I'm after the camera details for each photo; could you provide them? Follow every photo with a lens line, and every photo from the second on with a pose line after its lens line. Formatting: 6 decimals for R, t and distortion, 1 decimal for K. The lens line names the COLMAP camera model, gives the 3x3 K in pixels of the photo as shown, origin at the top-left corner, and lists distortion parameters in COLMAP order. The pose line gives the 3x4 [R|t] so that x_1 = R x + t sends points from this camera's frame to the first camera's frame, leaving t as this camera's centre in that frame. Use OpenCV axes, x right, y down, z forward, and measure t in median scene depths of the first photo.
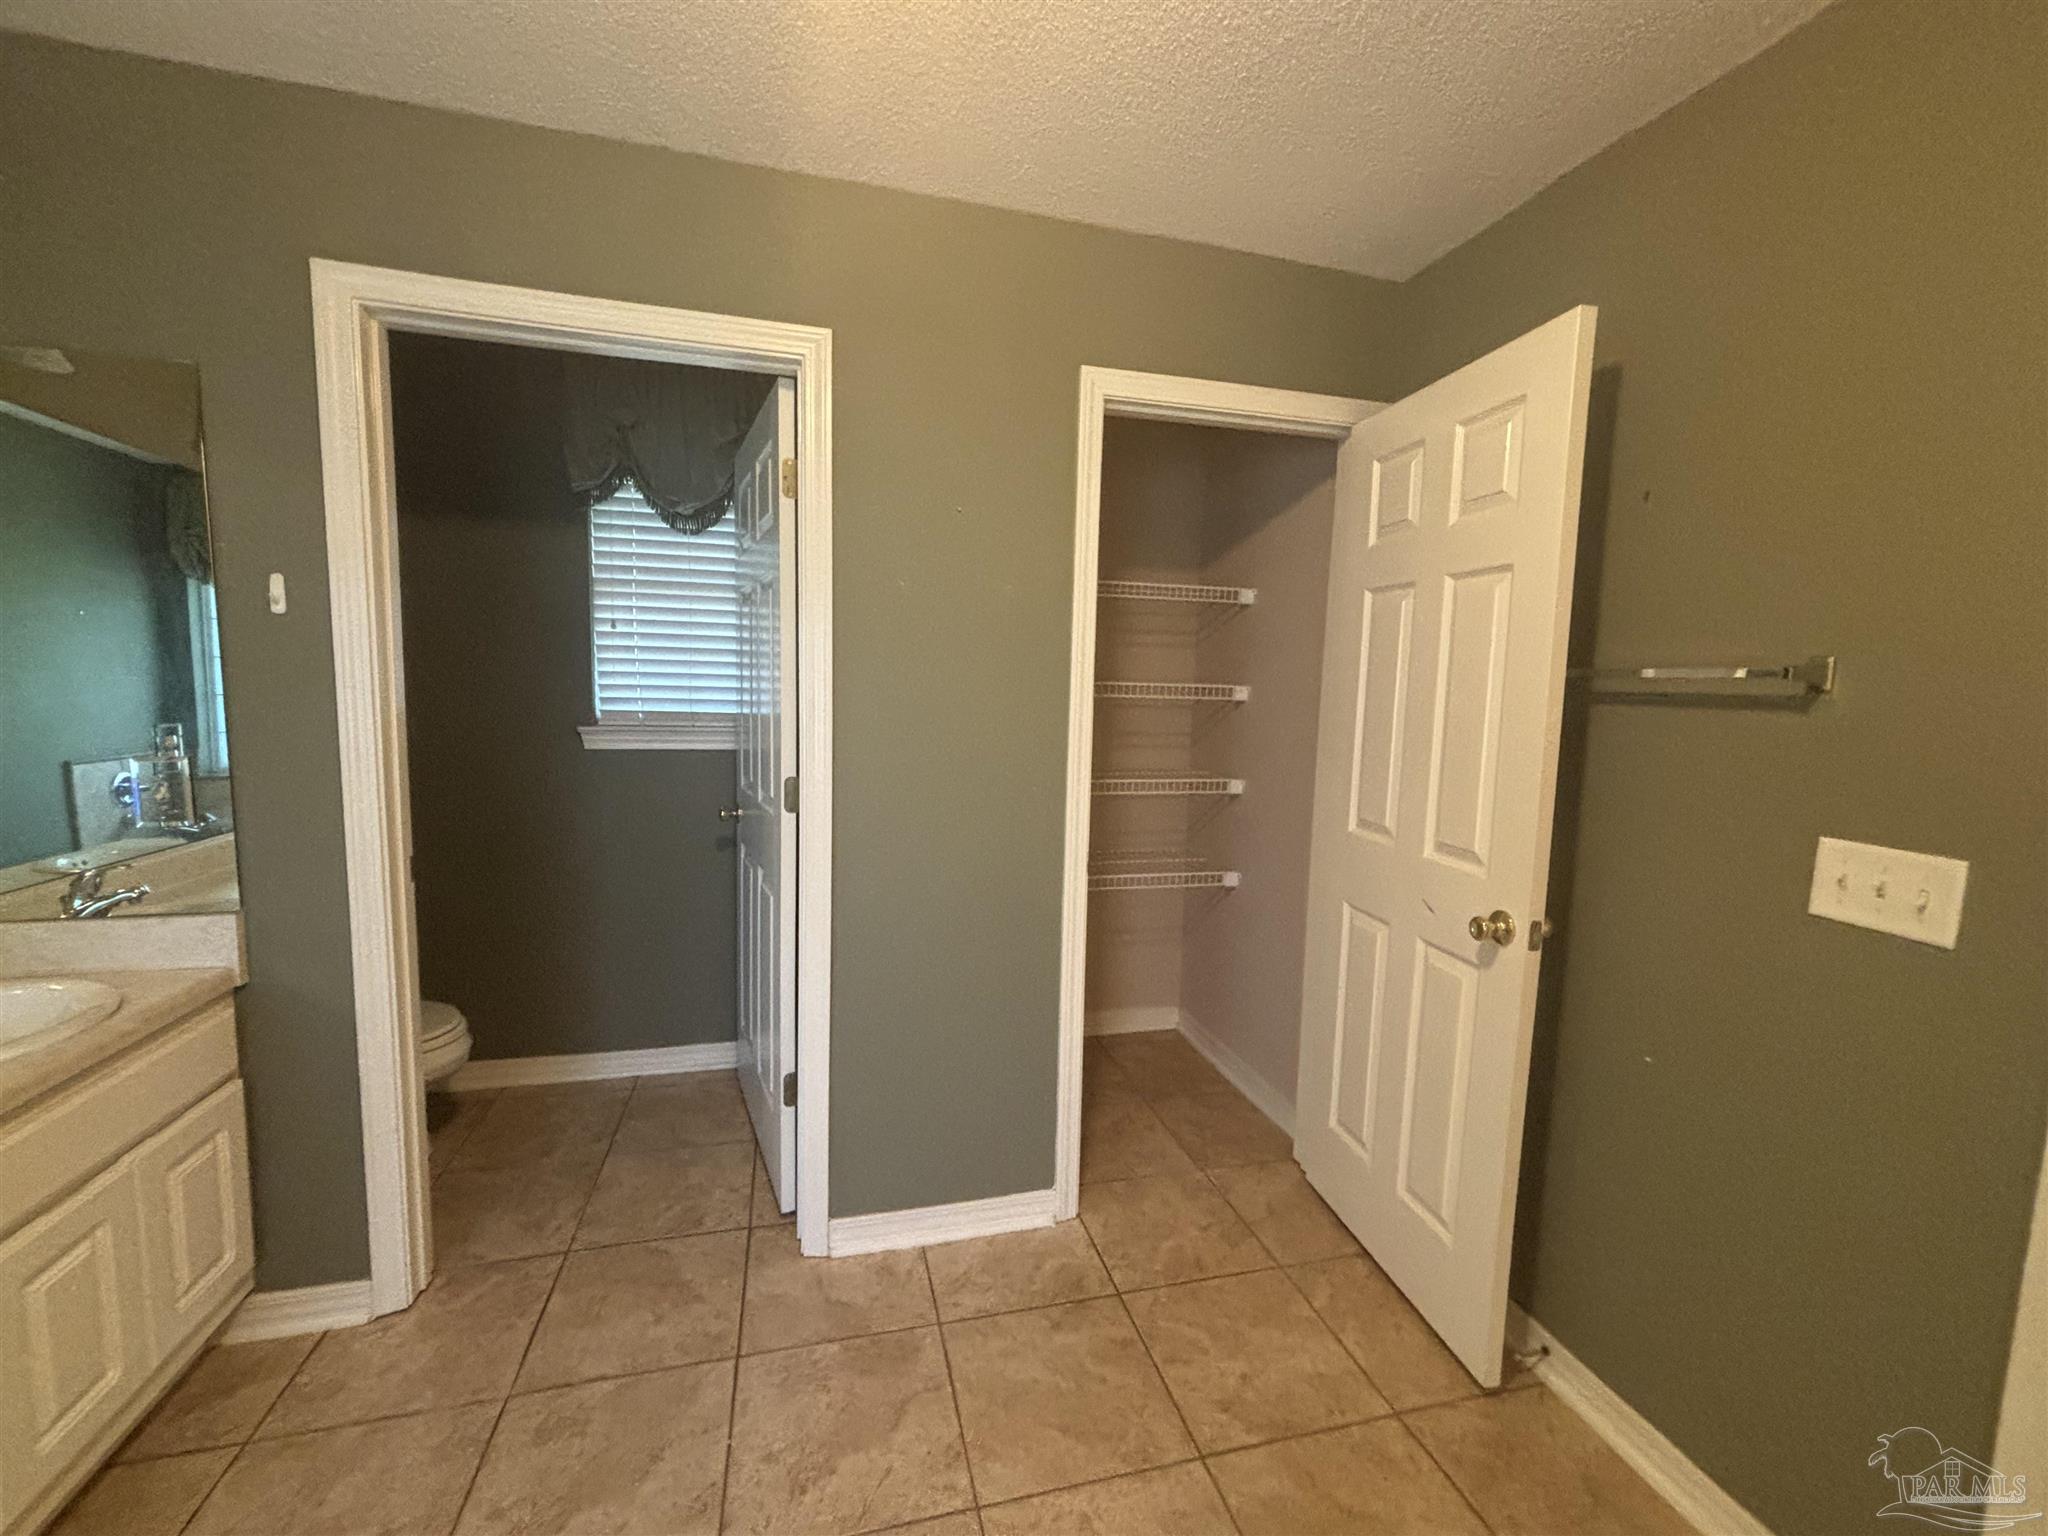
lens RADIAL K [[837.4, 0, 1020.1], [0, 837.4, 769.1], [0, 0, 1]] dist [0.001666, 0.000983]
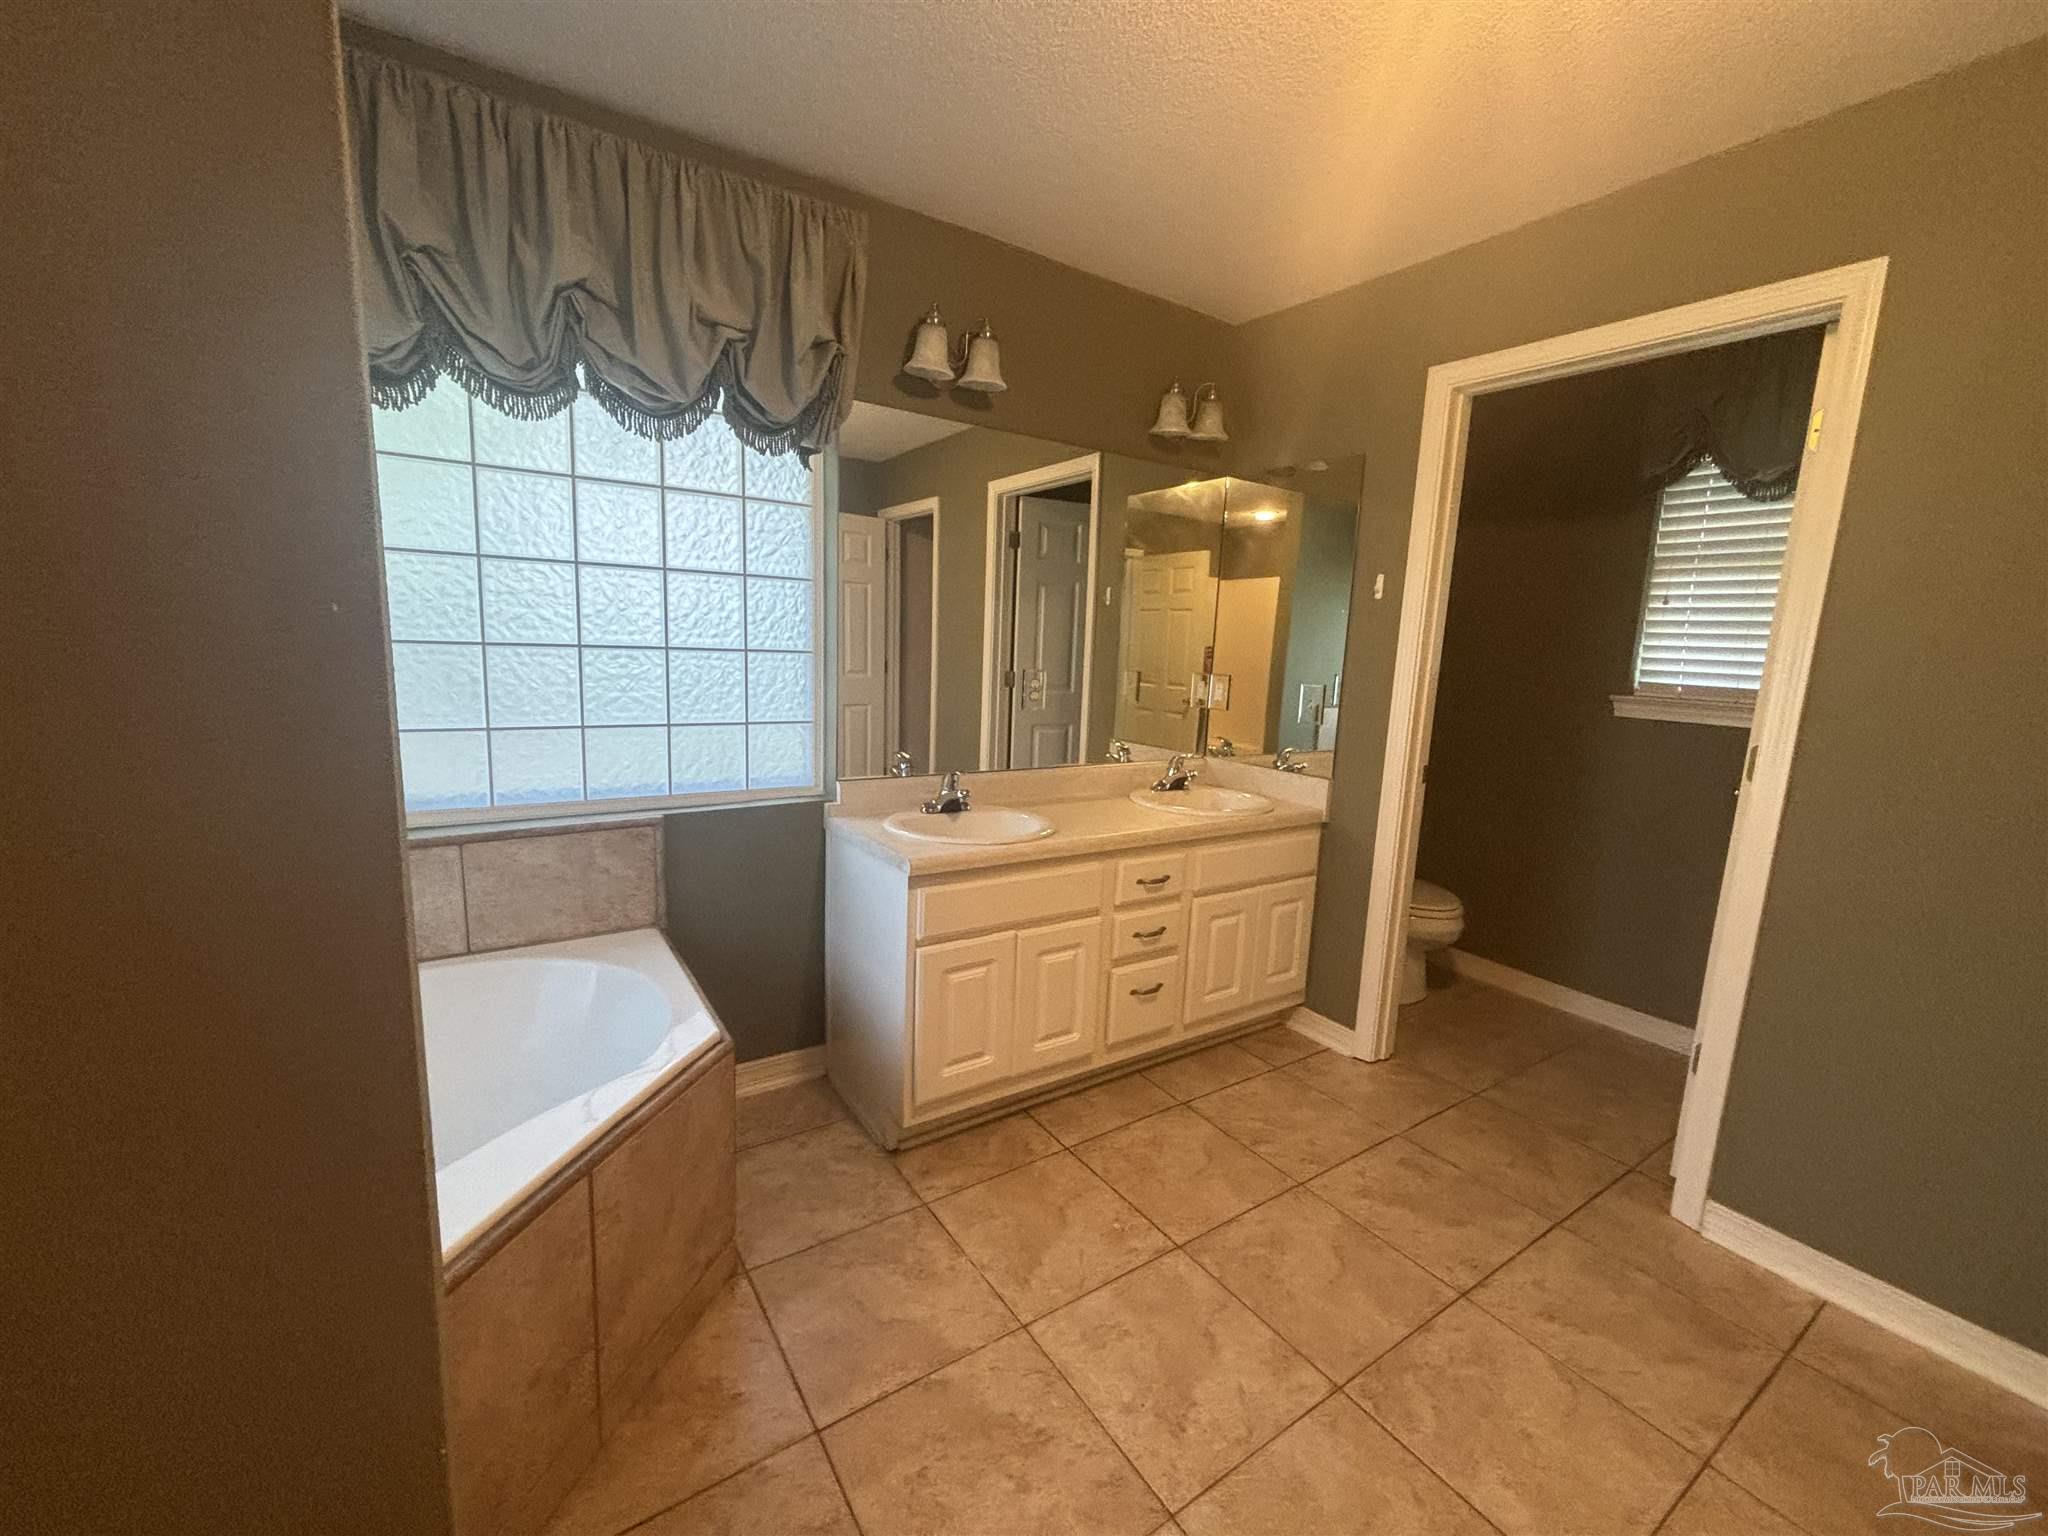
lens RADIAL K [[837.4, 0, 1025.6], [0, 837.4, 768.7], [0, 0, 1]] dist [0.001666, 0.000983]
pose [[0.330596, 0.139039, -0.933474, 0.356092], [-0.135322, 0.985852, 0.098915, 0.054745], [0.934021, 0.093619, 0.344733, -0.126568]]
